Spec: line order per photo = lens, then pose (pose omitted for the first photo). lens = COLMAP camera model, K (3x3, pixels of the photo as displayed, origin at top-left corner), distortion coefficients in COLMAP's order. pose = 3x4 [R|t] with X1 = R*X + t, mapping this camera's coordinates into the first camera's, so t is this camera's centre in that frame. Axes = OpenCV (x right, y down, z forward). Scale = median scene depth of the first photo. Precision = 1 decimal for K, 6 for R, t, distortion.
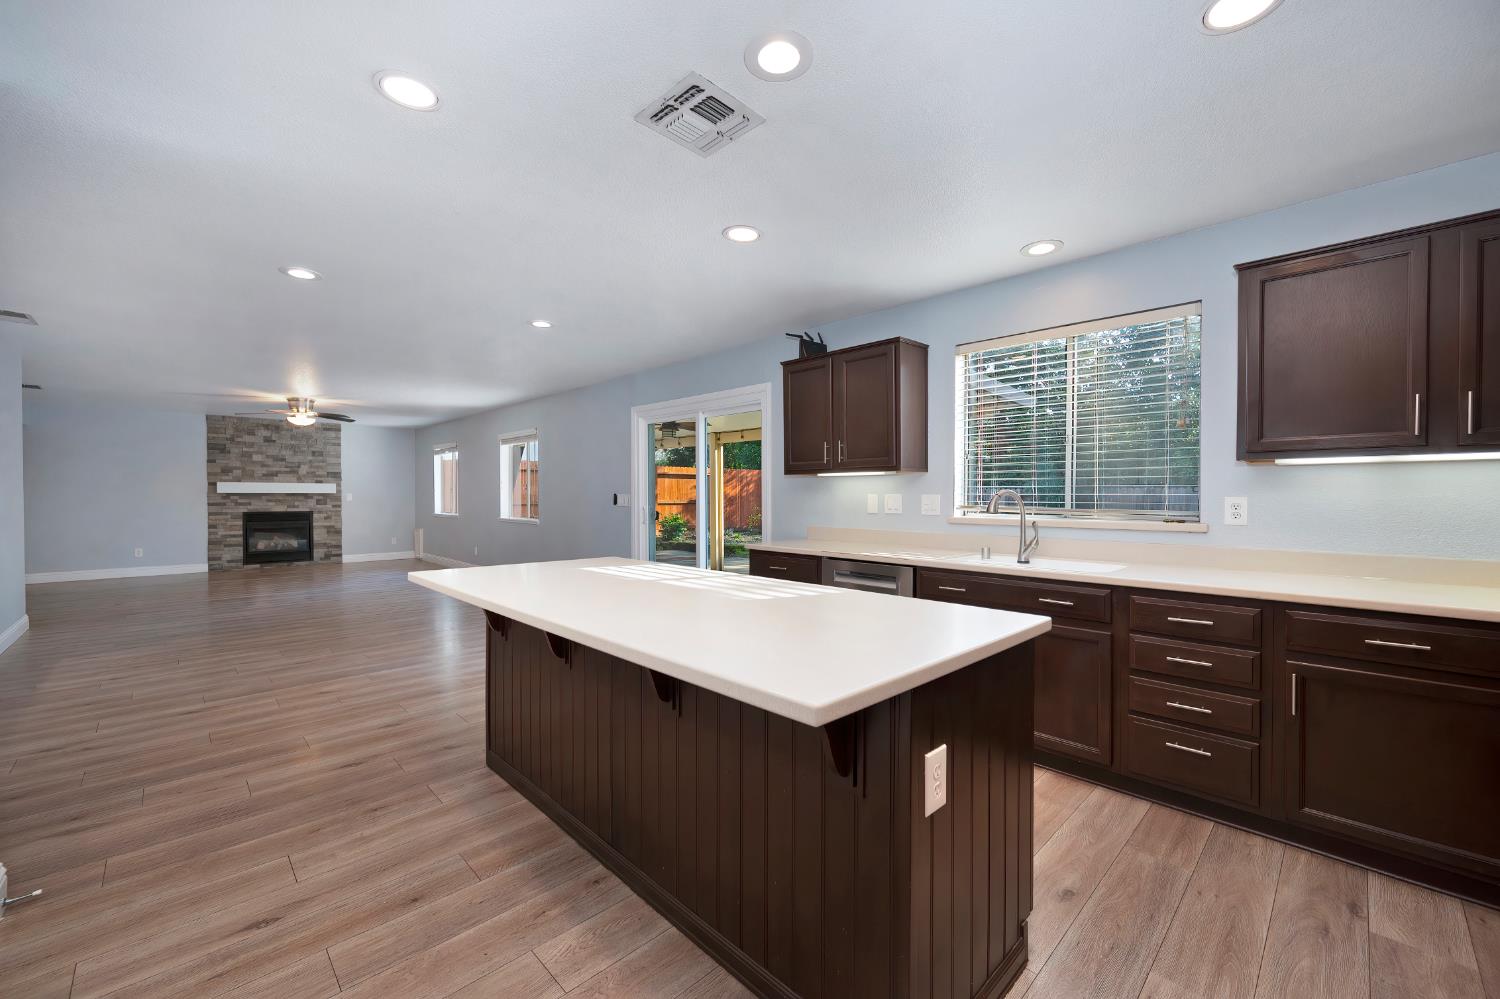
lens RADIAL K [[594.9, 0, 749.1], [0, 594.9, 508.8], [0, 0, 1]] dist [0.000031, -0.000571]
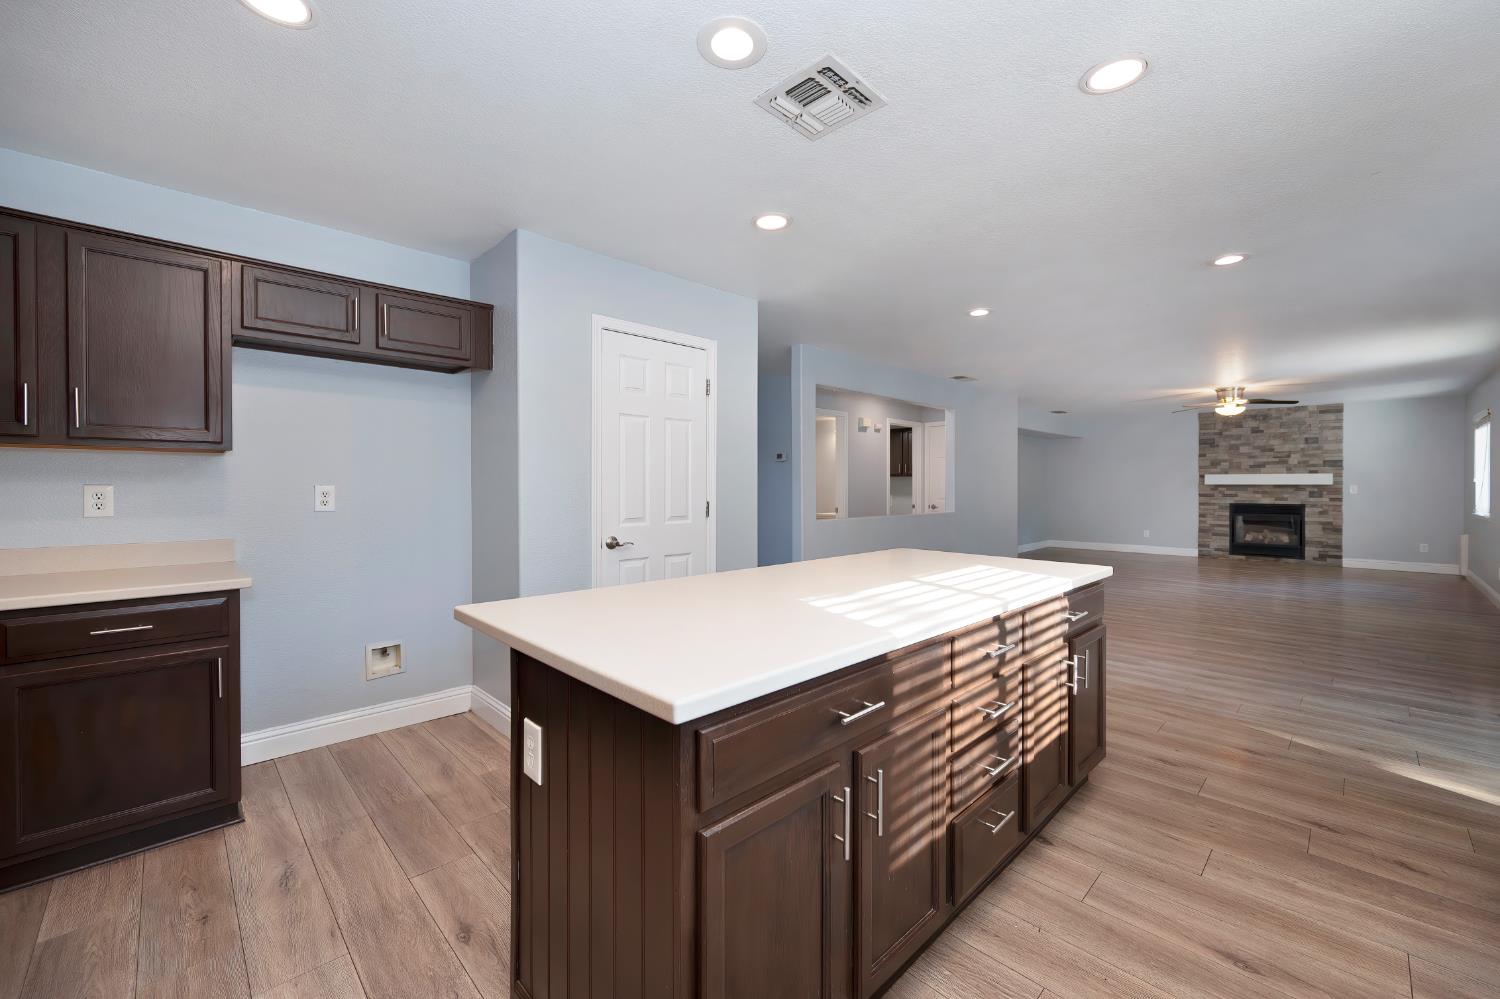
lens RADIAL K [[594.9, 0, 758.3], [0, 594.9, 484.3], [0, 0, 1]] dist [0.000031, -0.000571]
pose [[0.003478, -0.003803, -0.999987, 0.174470], [-0.024784, 0.999685, -0.003888, -0.002922], [0.999687, 0.024797, 0.003382, 0.177870]]
